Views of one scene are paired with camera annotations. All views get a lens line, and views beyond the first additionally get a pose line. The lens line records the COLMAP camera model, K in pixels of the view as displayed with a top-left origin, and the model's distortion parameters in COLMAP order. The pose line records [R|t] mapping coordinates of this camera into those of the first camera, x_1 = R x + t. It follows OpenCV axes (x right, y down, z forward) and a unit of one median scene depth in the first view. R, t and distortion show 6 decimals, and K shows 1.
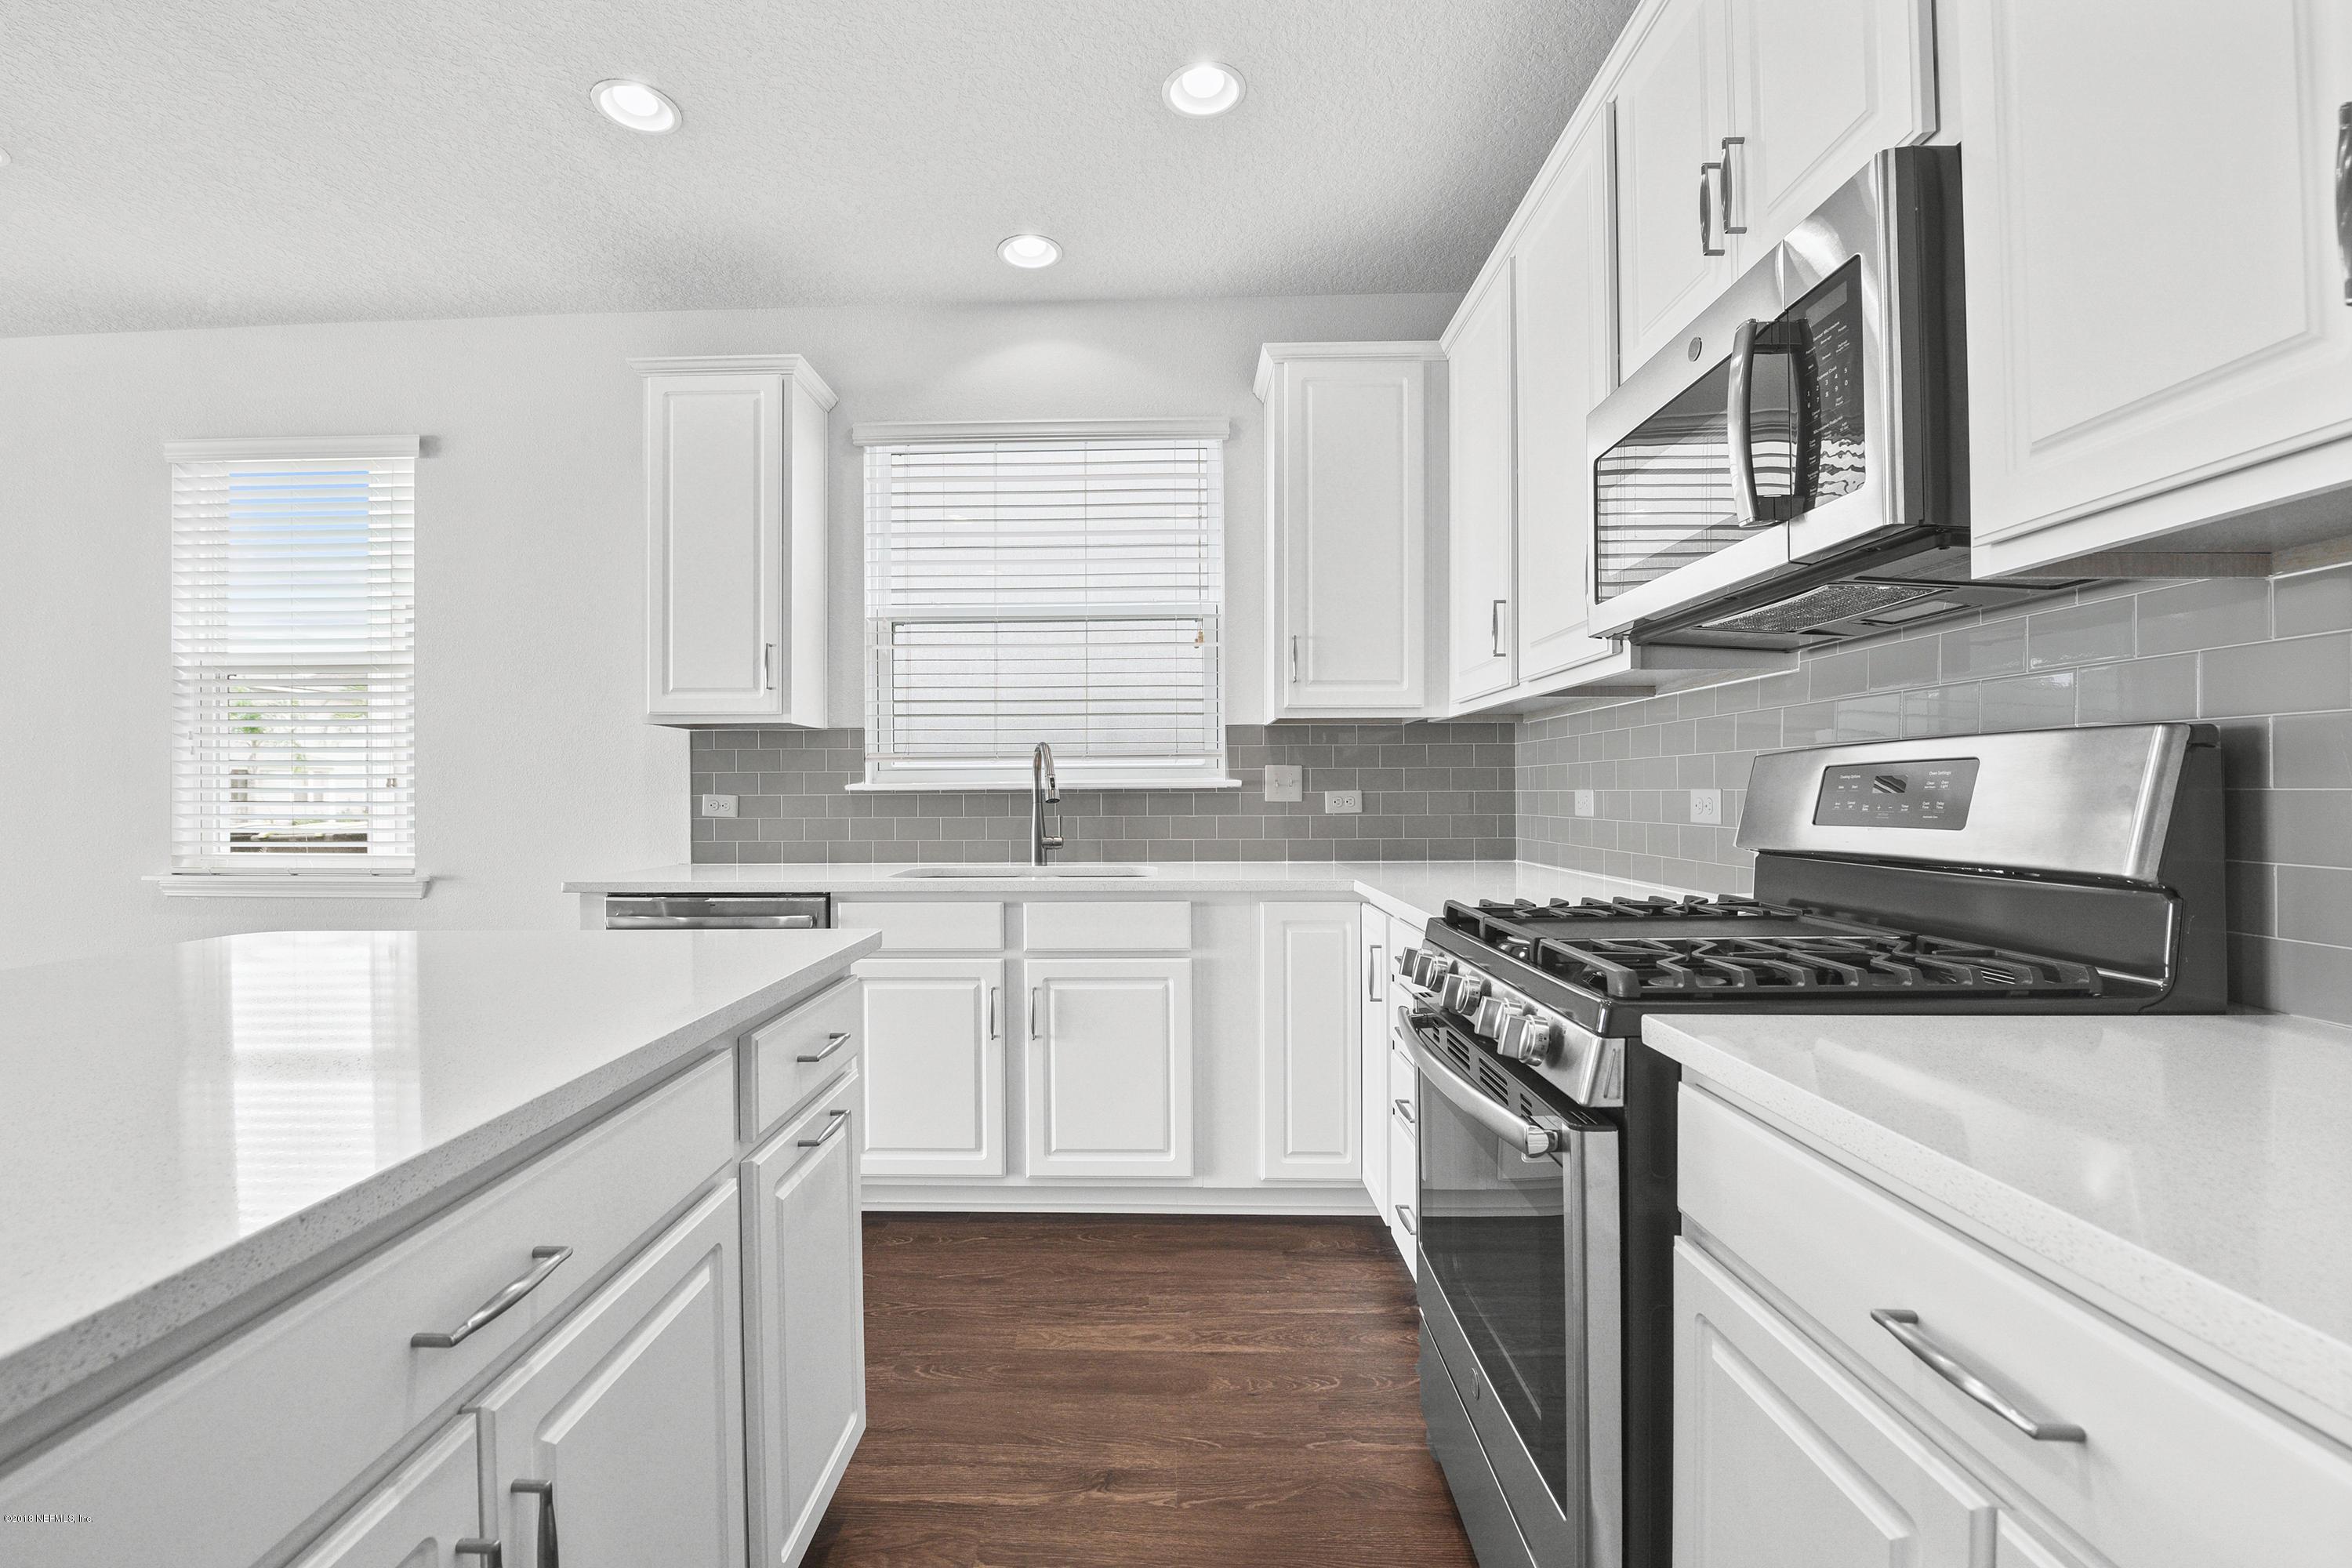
lens RADIAL K [[1004.1, 0, 1145.7], [0, 1004.1, 785.6], [0, 0, 1]] dist [-0.015225, -0.001657]
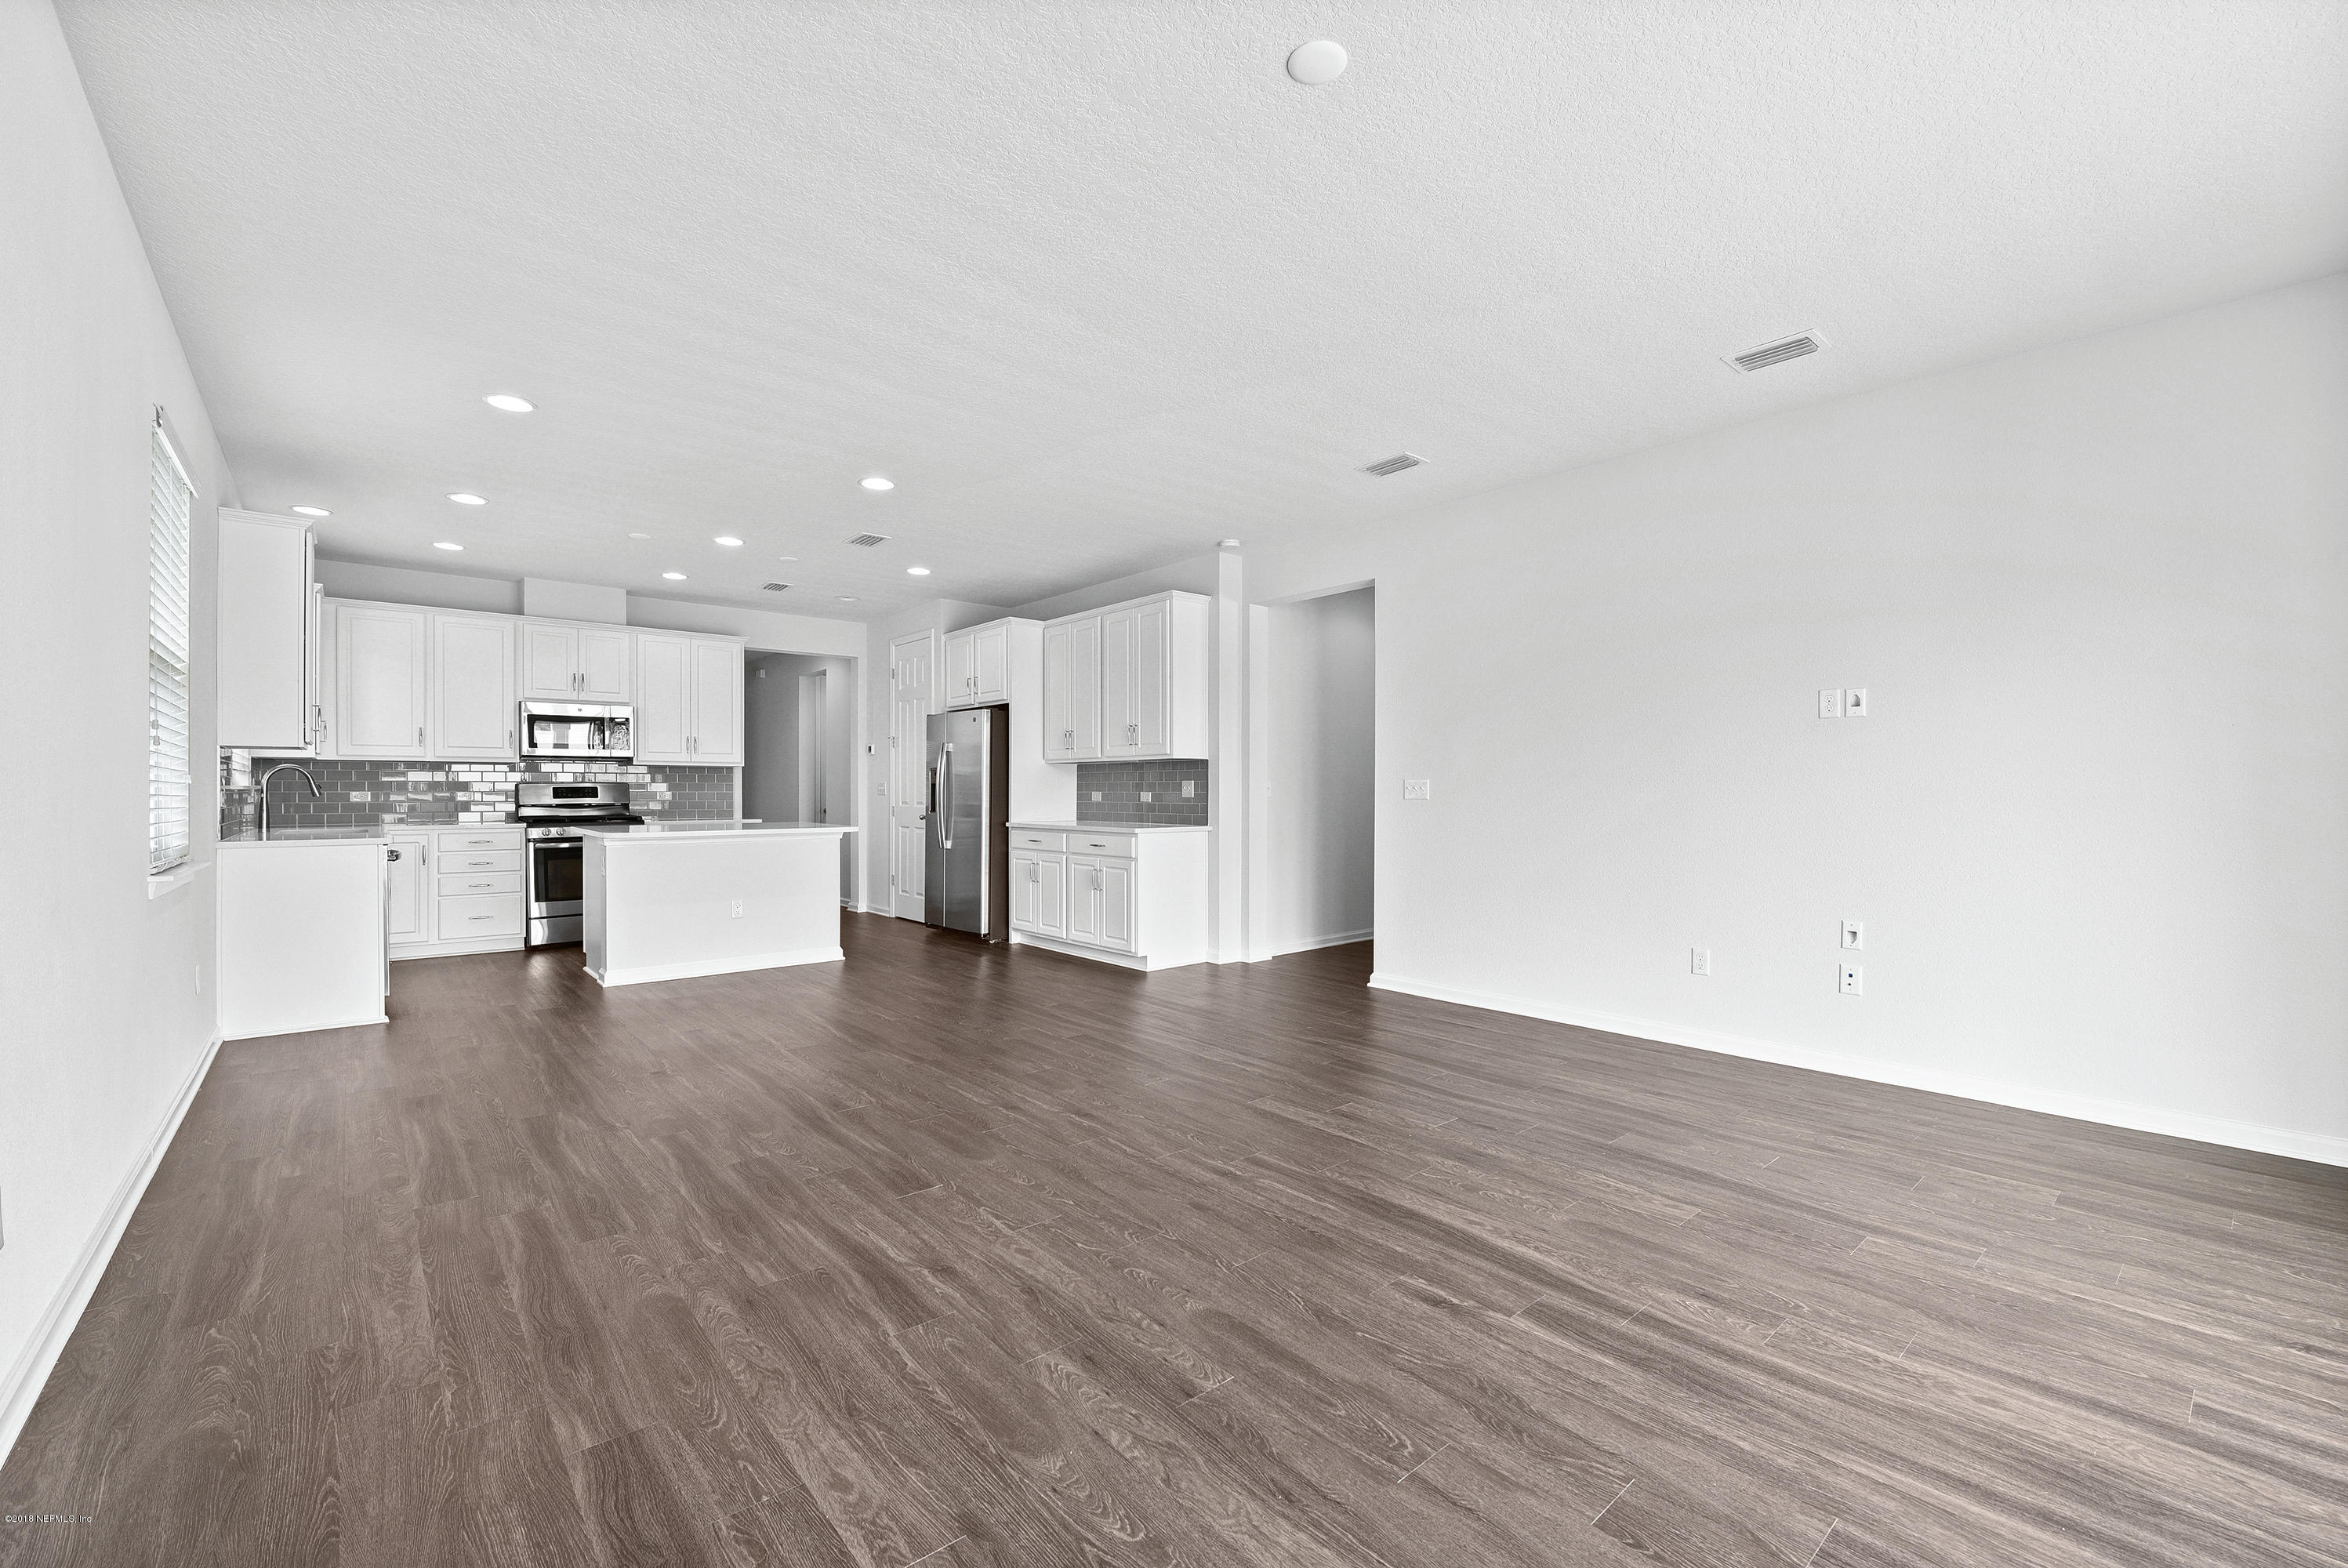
lens RADIAL K [[975.4, 0, 1175.5], [0, 975.4, 789.5], [0, 0, 1]] dist [-0.016440, -0.001667]
pose [[-0.675389, 0.008301, 0.737415, -2.456141], [0.002046, 0.999954, -0.009383, 0.022448], [-0.737459, -0.004829, -0.675375, 0.968315]]
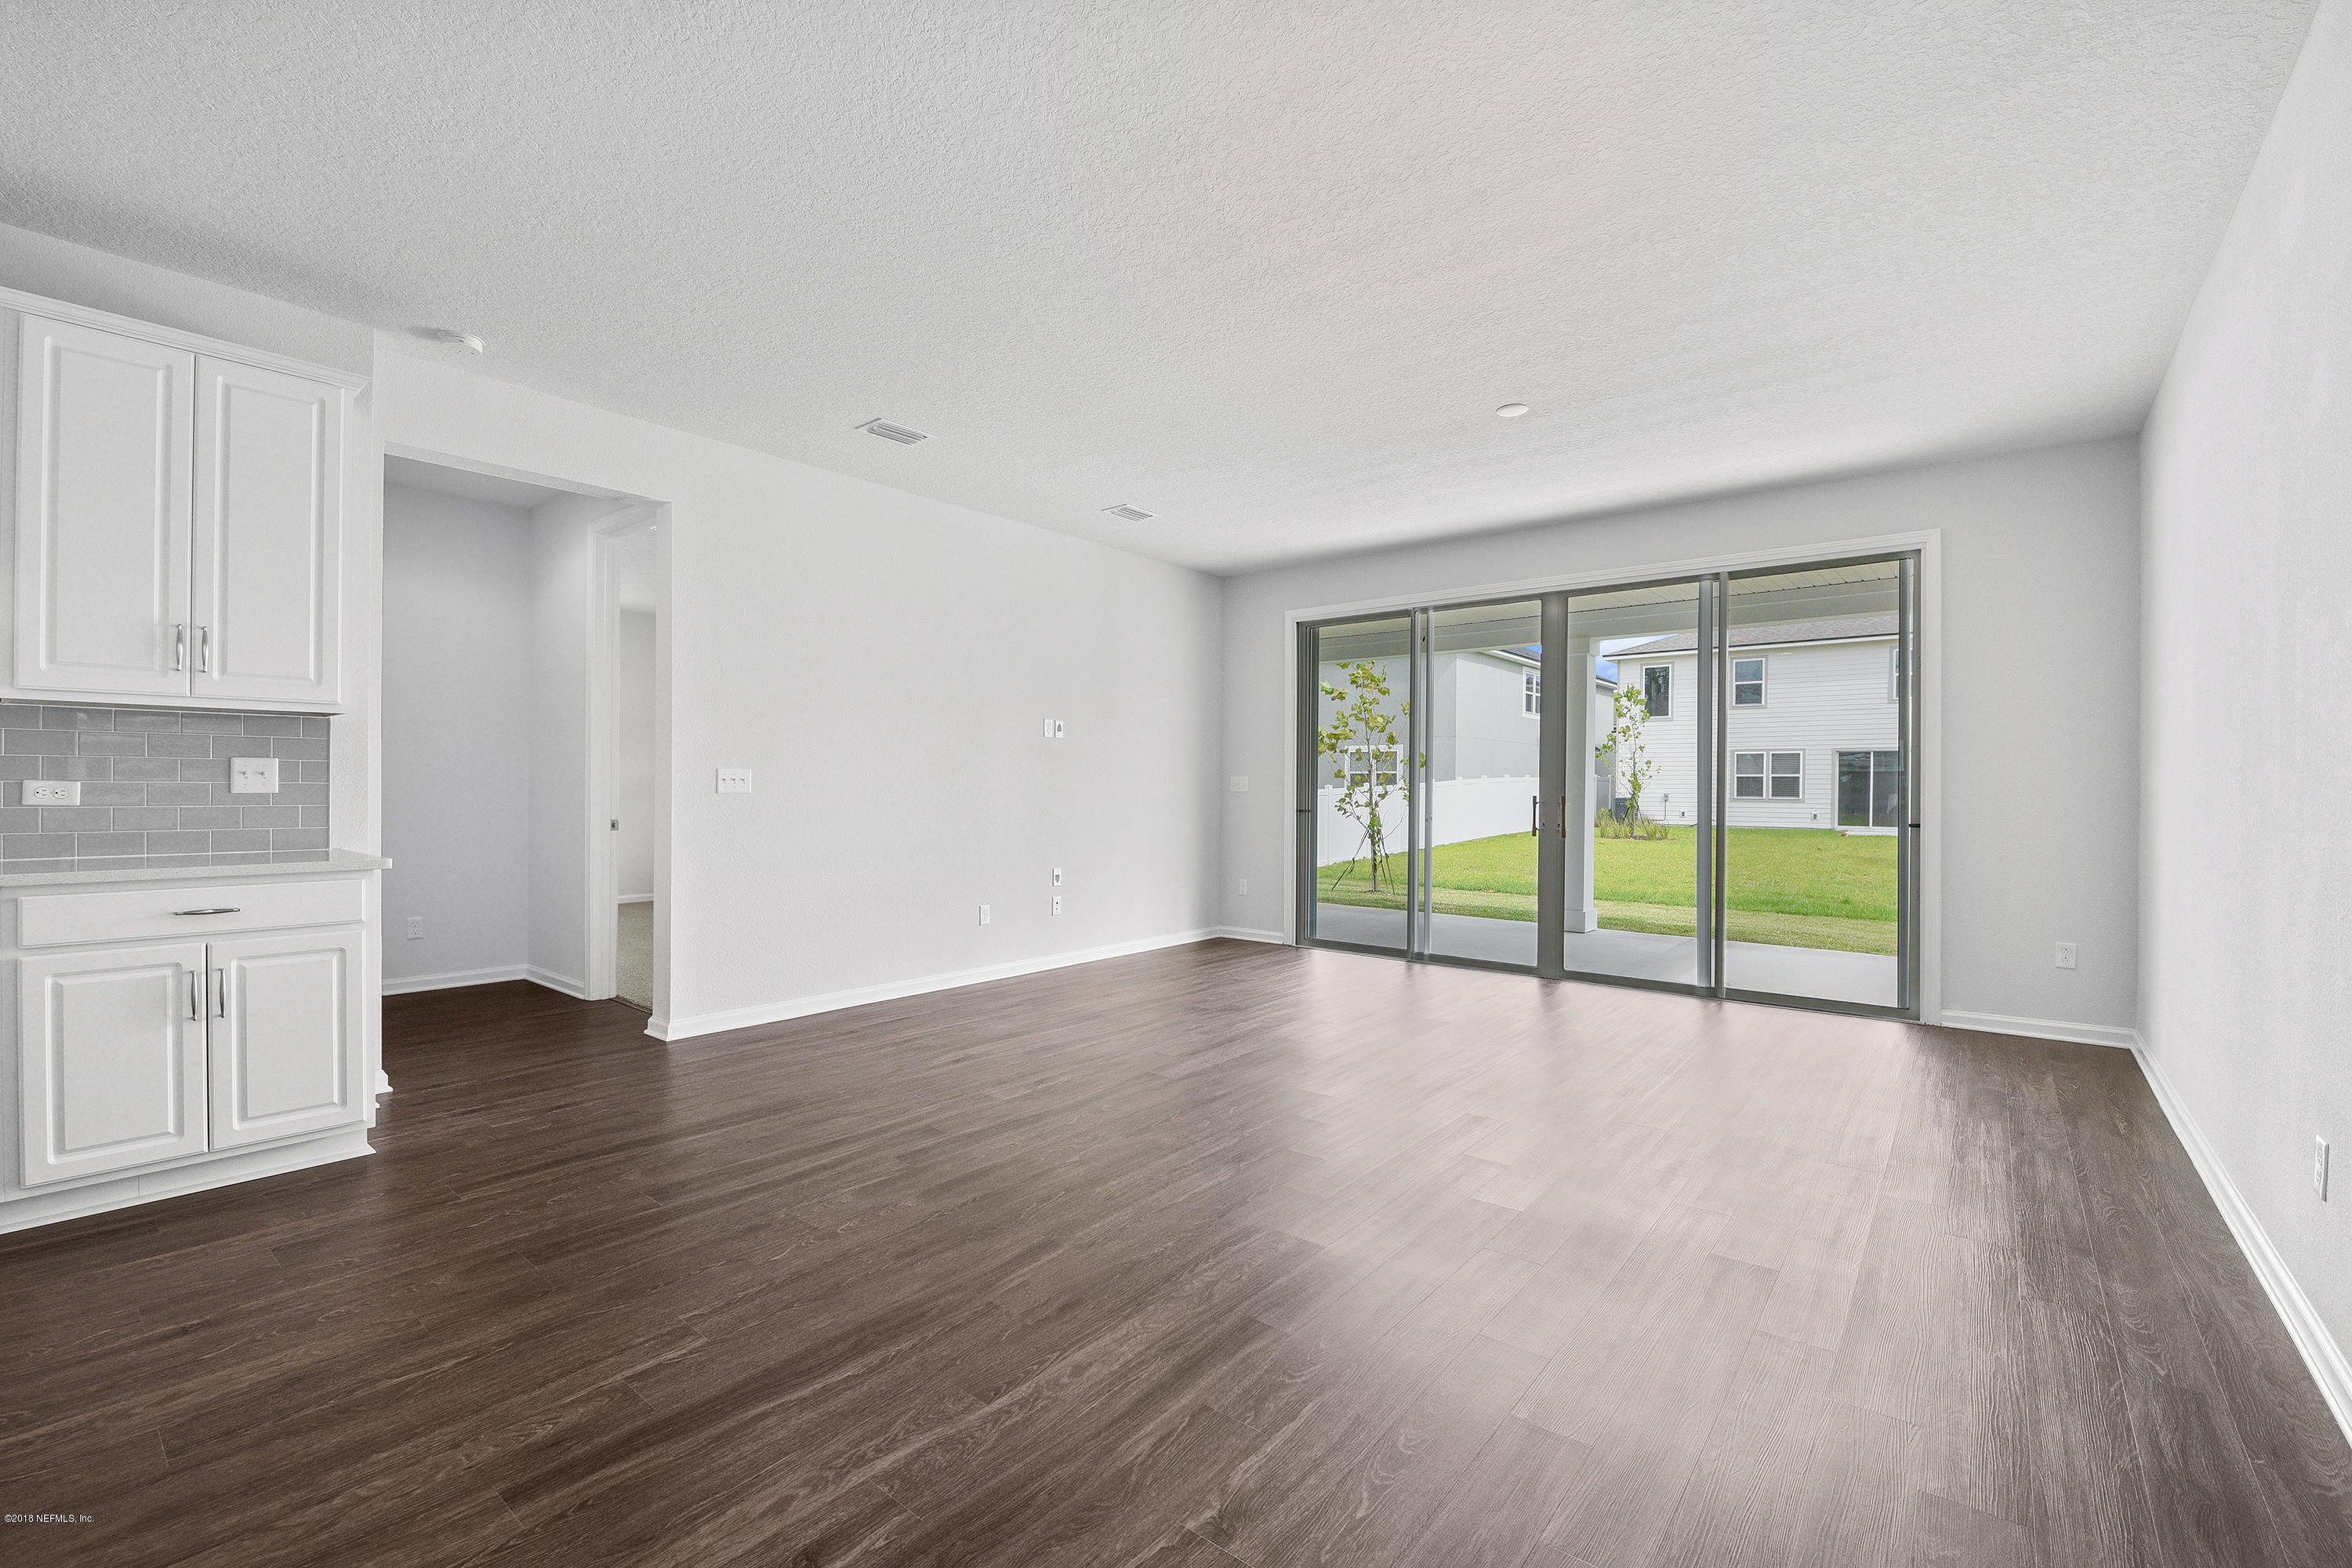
lens RADIAL K [[977.0, 0, 1192.9], [0, 977.0, 791.9], [0, 0, 1]] dist [-0.016440, -0.001667]
pose [[-0.603986, 0.006713, -0.796967, -0.701809], [-0.000073, 0.999964, 0.008478, 0.010035], [0.796995, 0.005179, -0.603964, 0.887695]]
